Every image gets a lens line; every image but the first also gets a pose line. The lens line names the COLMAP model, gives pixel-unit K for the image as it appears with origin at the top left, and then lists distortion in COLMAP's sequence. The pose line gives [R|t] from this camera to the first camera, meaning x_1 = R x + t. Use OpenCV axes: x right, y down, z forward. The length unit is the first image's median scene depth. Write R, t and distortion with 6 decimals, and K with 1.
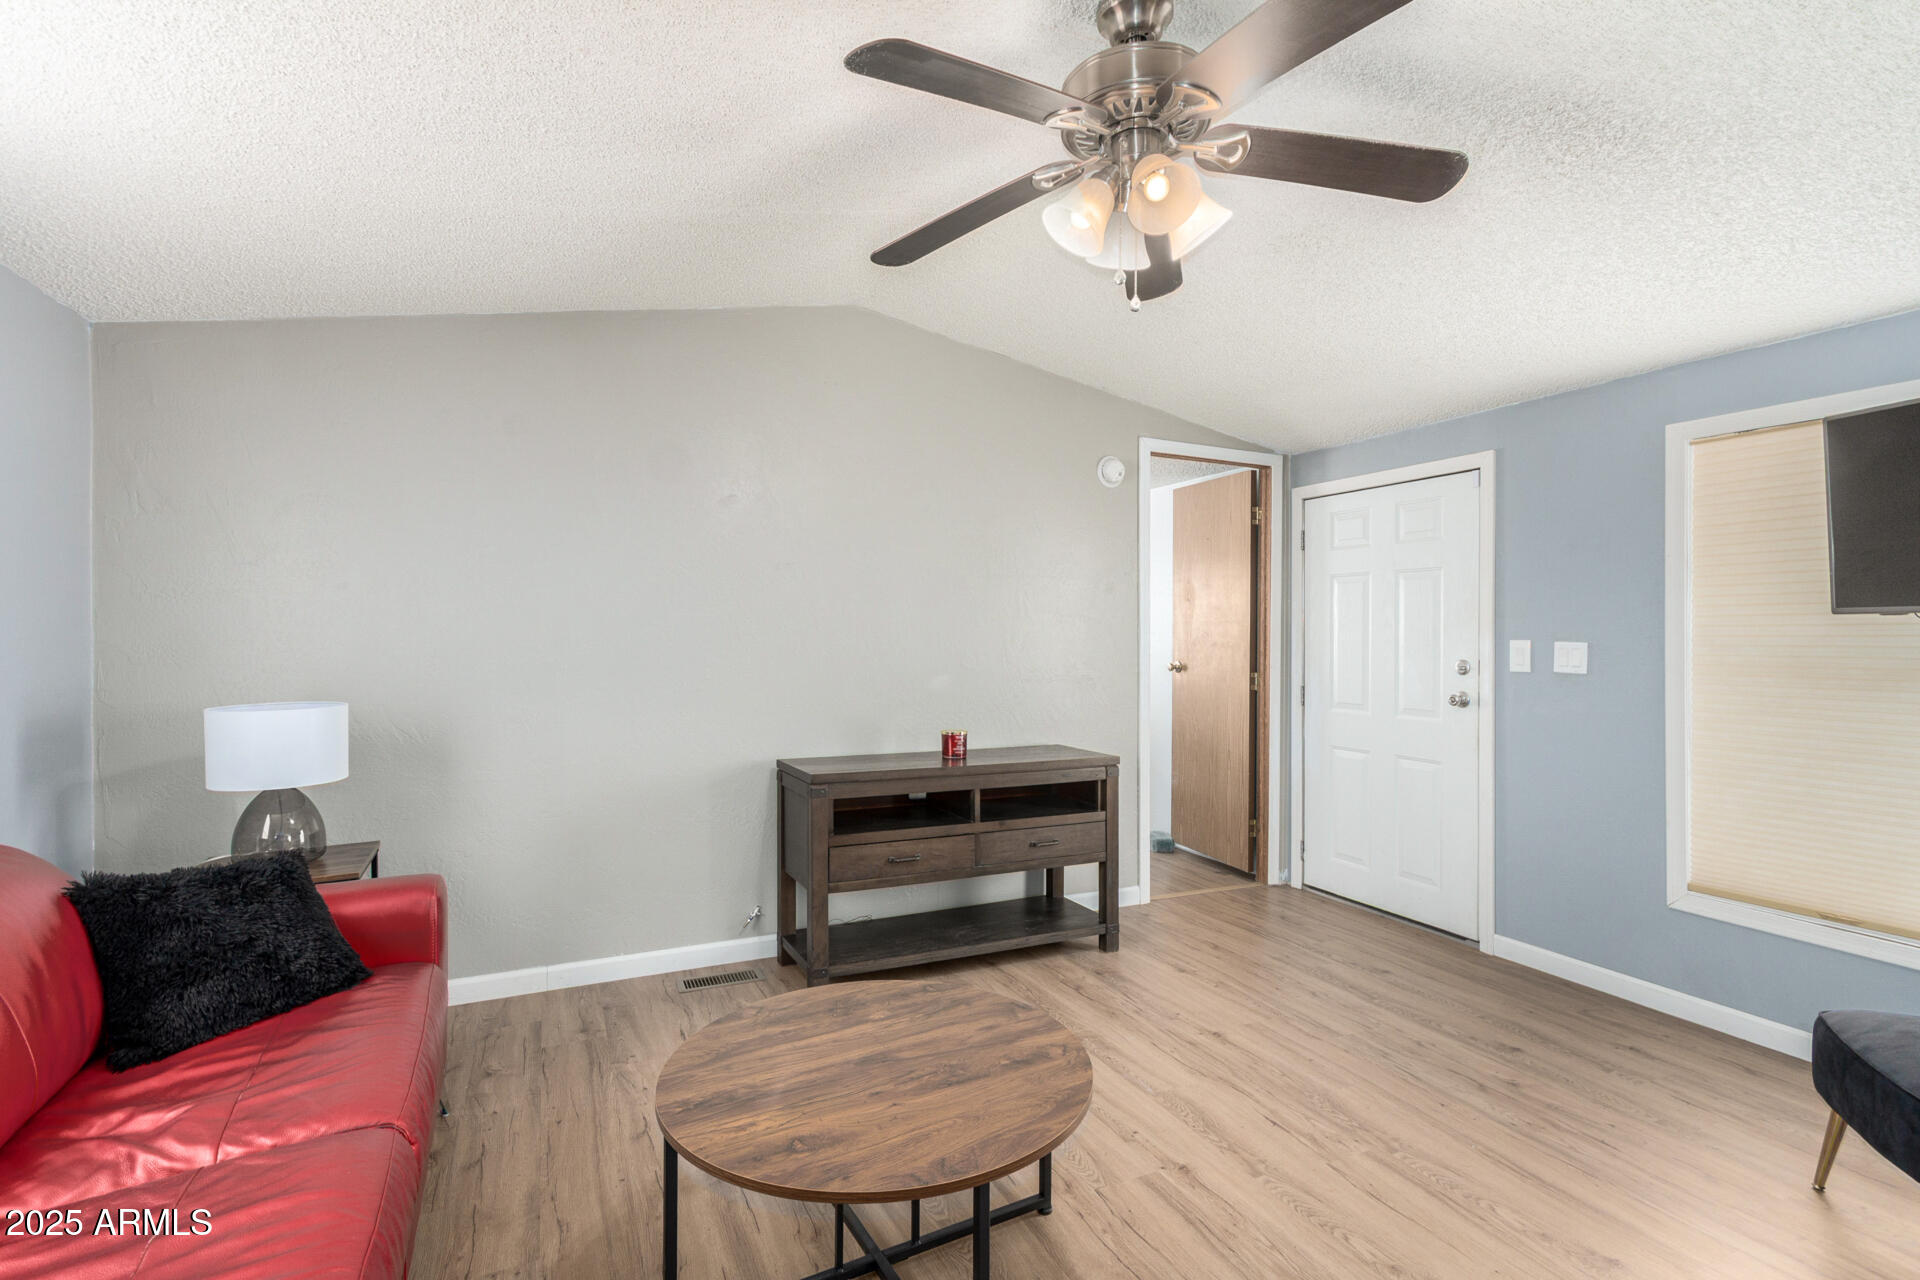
lens RADIAL K [[870.9, 0, 924.8], [0, 870.9, 639.7], [0, 0, 1]] dist [0.000034, 0.000057]
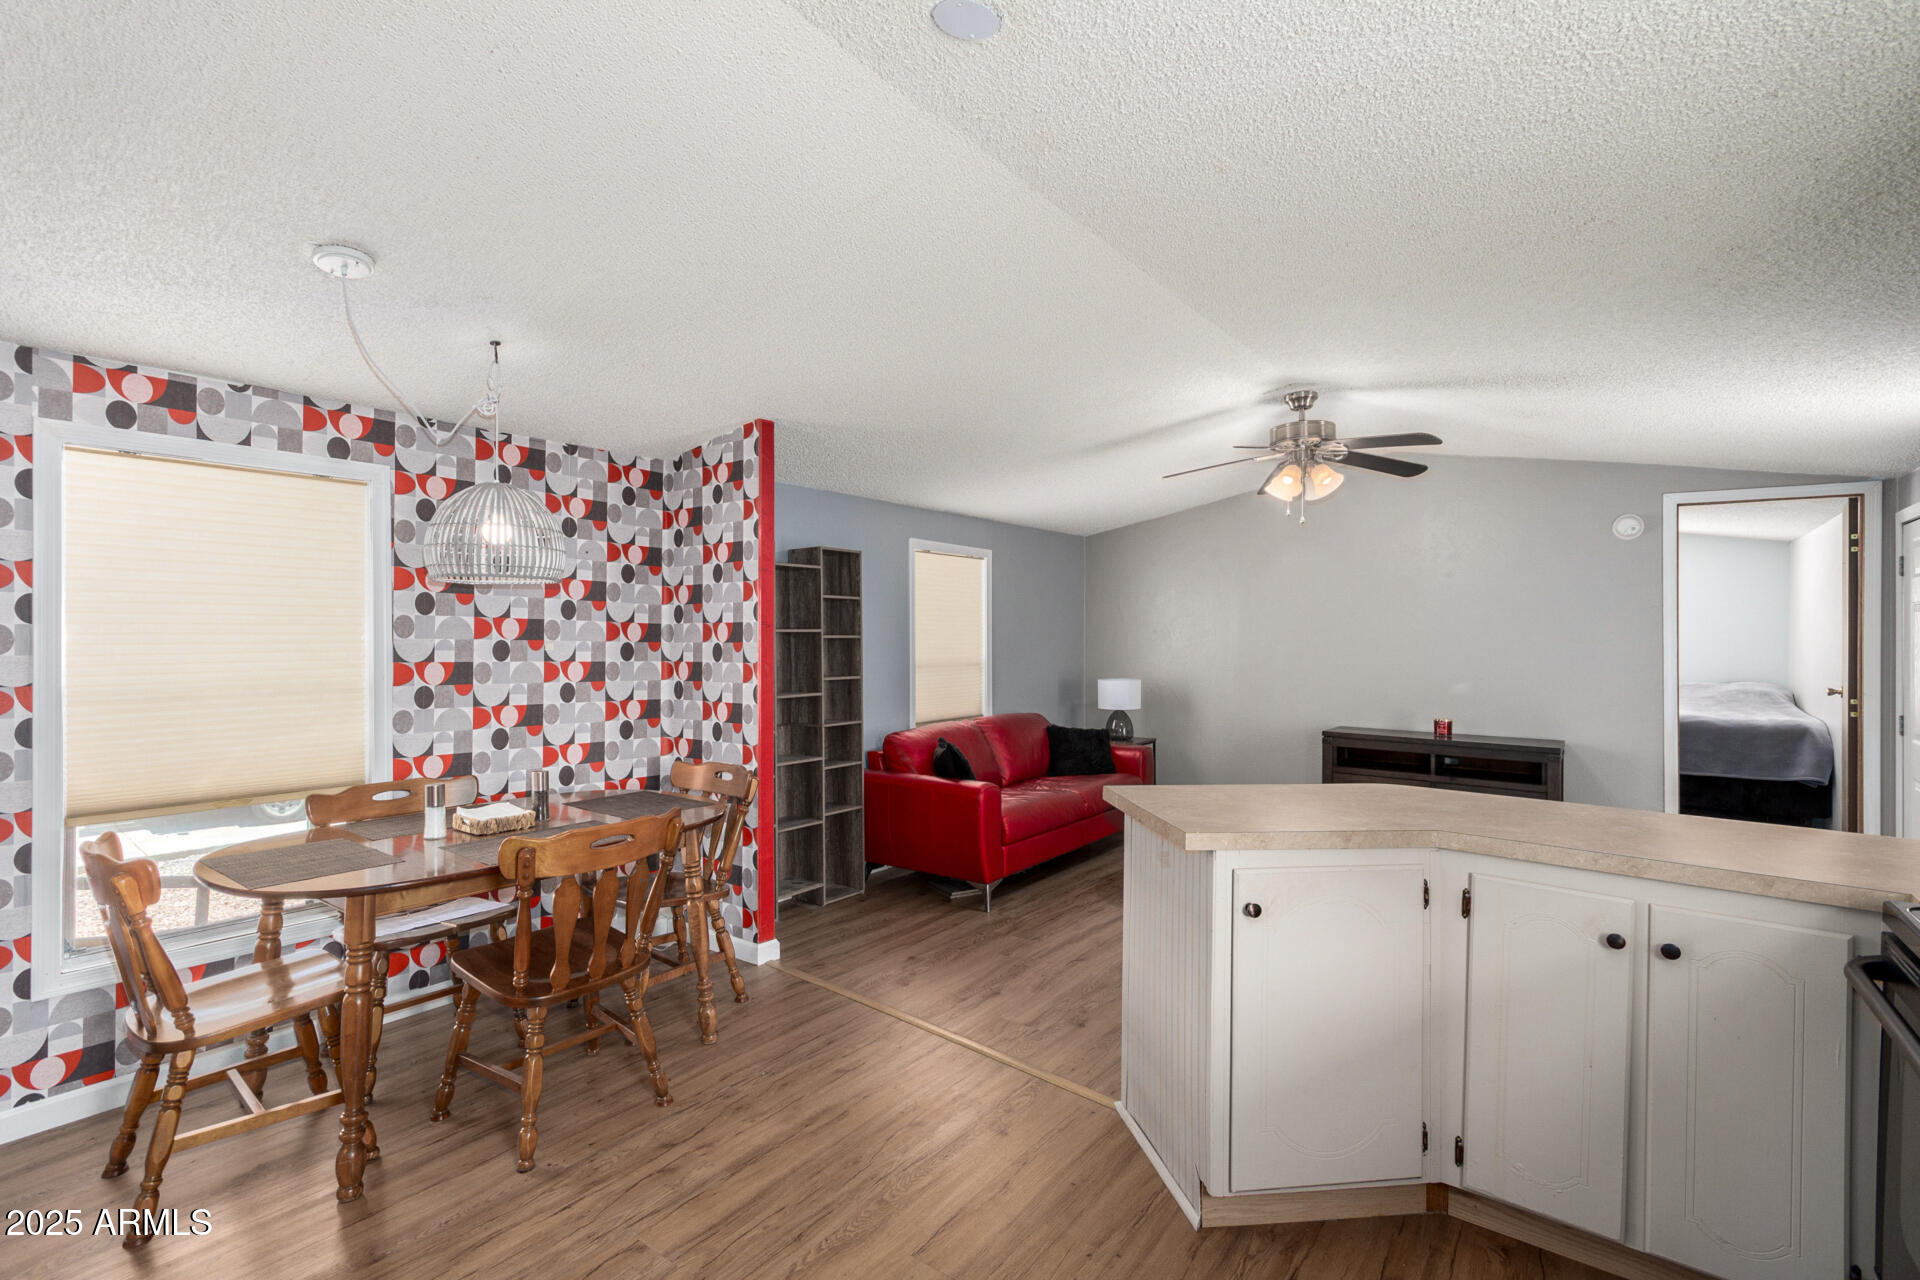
lens RADIAL K [[826.6, 0, 982.7], [0, 826.6, 639.7], [0, 0, 1]] dist [0.022769, 0.000178]
pose [[0.485323, 0.004257, -0.874325, 1.643319], [-0.005533, 0.999983, 0.001798, -0.060384], [0.874318, 0.003965, 0.485338, -0.763173]]
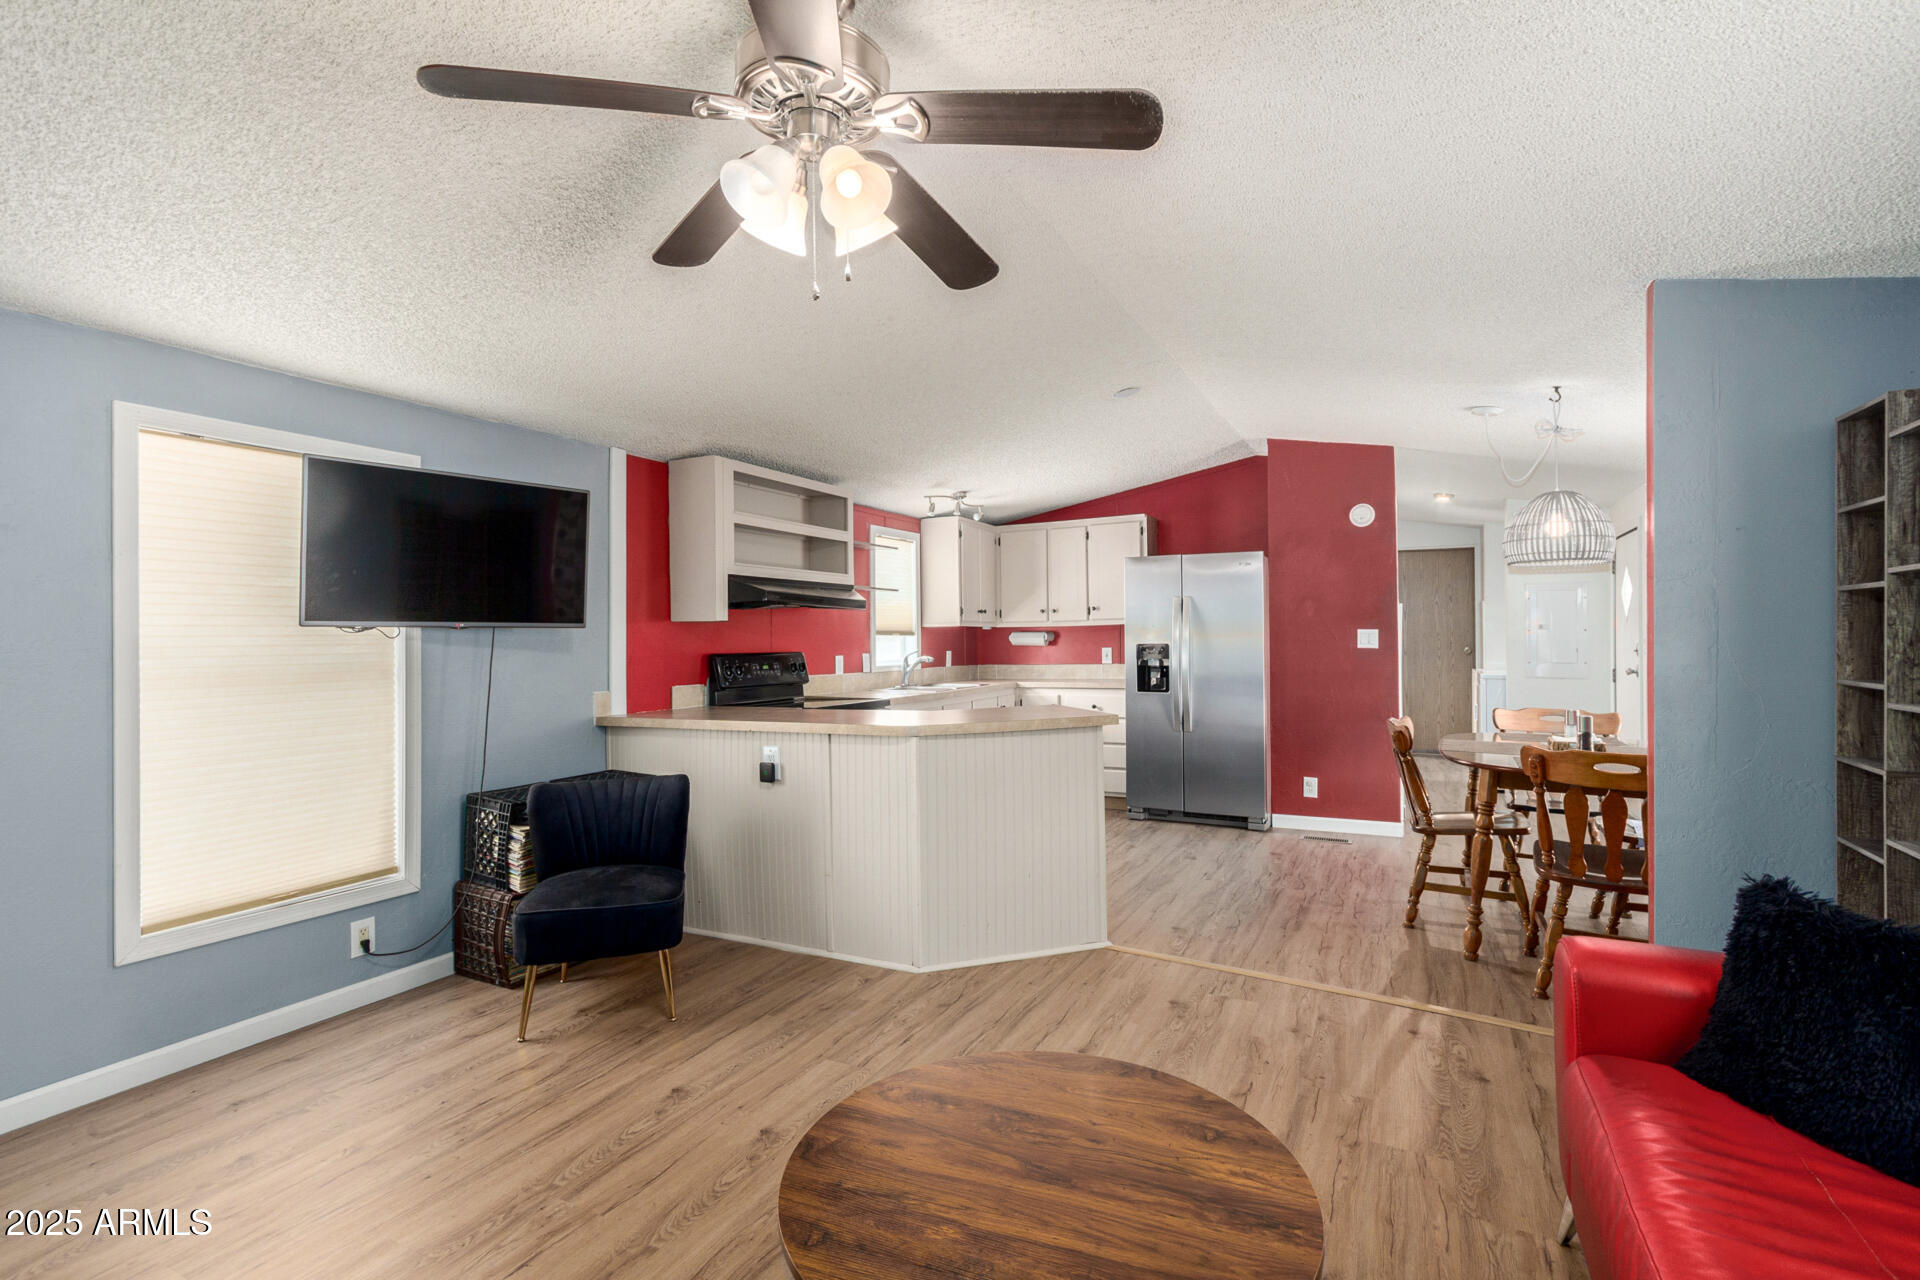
lens RADIAL K [[894.8, 0, 1017.5], [0, 894.8, 630.1], [0, 0, 1]] dist [0.001520, 0.000091]
pose [[-0.673328, 0.012185, 0.739243, -0.579236], [0.012577, 0.999908, -0.005026, -0.009179], [-0.739236, 0.005913, -0.673420, 1.394122]]
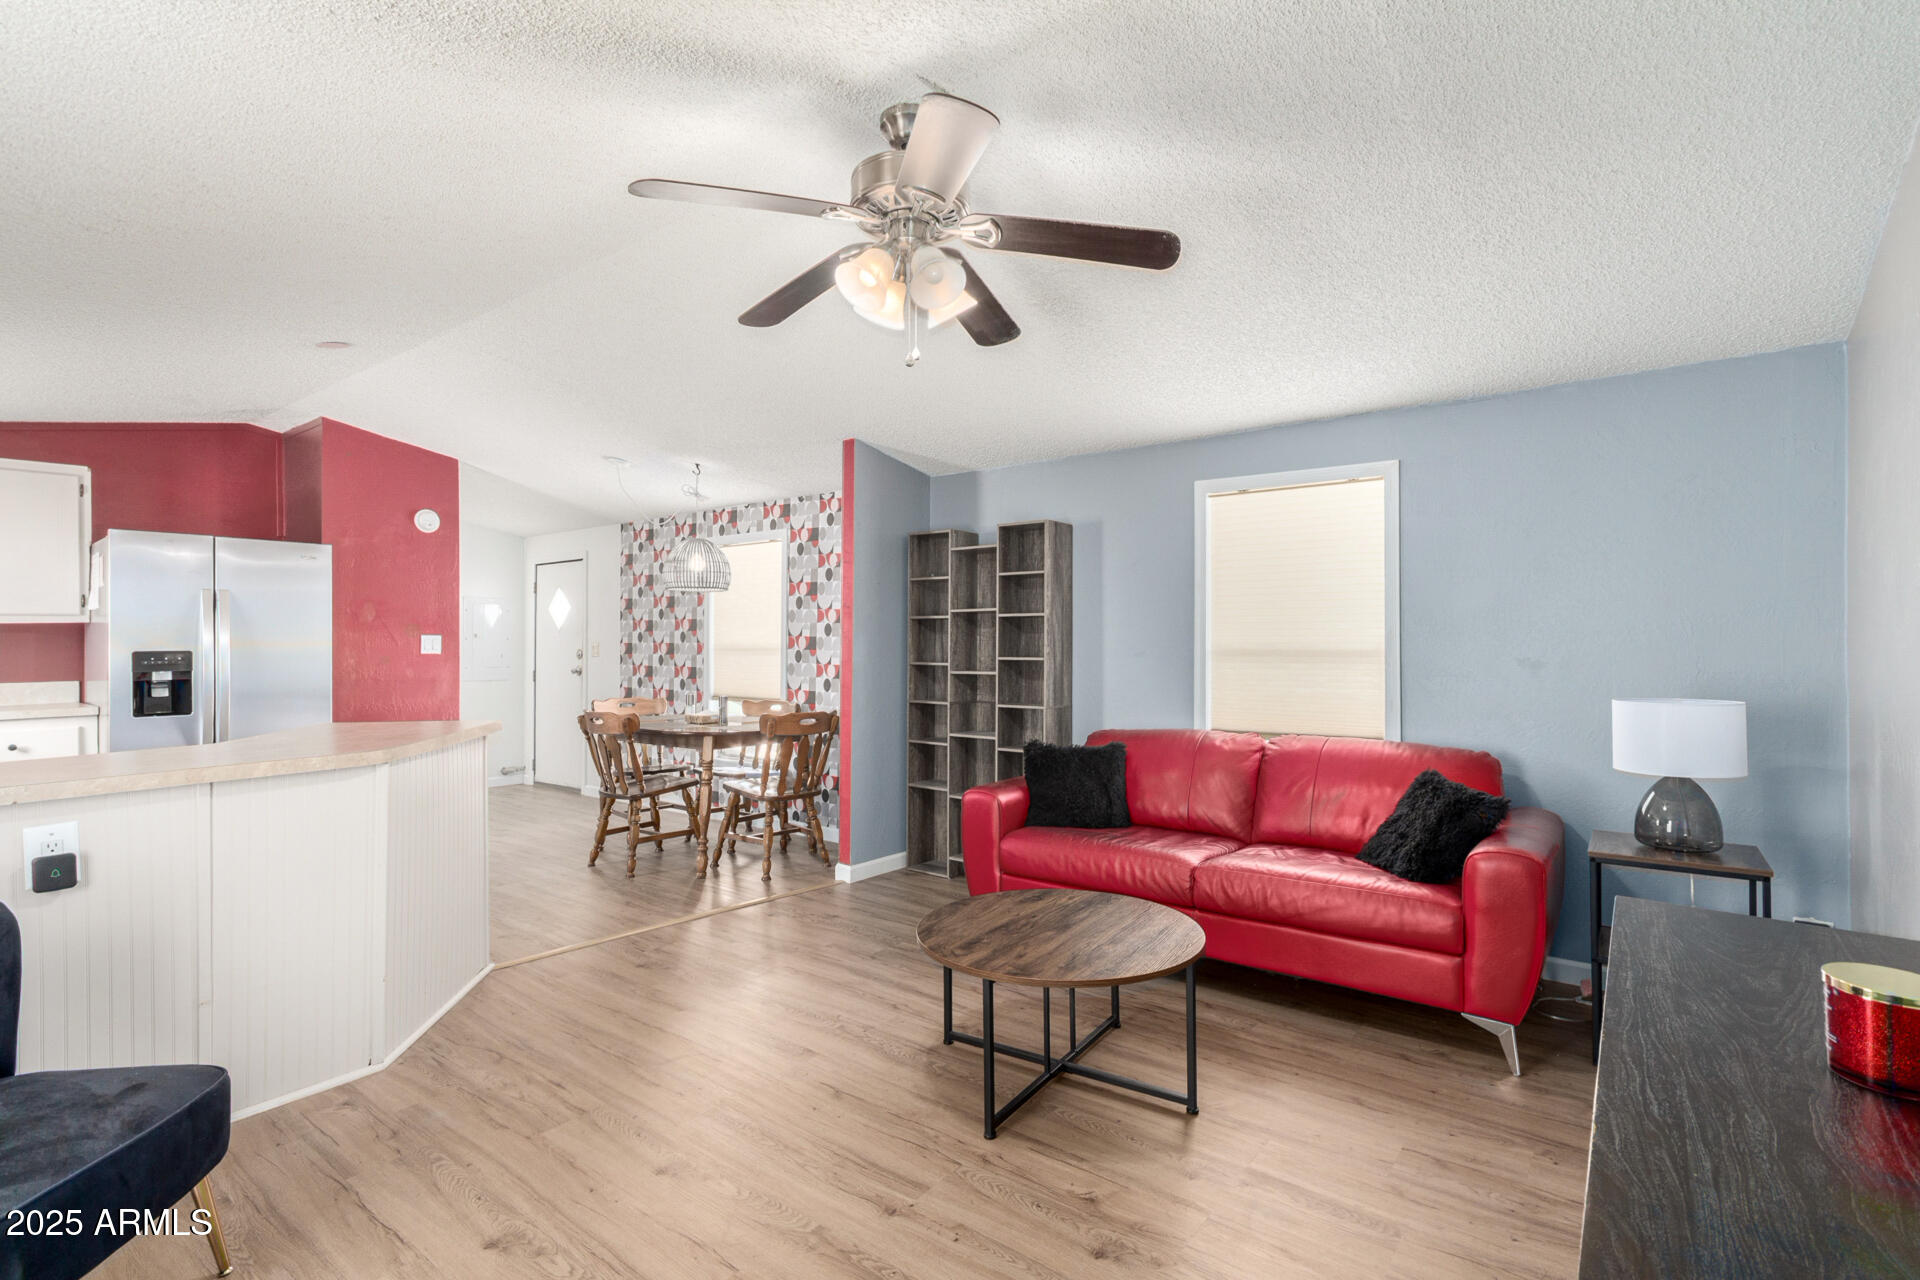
lens RADIAL K [[887.1, 0, 960.0], [0, 887.1, 640.0], [0, 0, 1]] dist [0.002740, 0.000467]
pose [[-0.862737, 0.003214, -0.505643, 0.751991], [0.001170, 0.999990, 0.004360, -0.007391], [0.505652, 0.003170, -0.862732, 1.958305]]
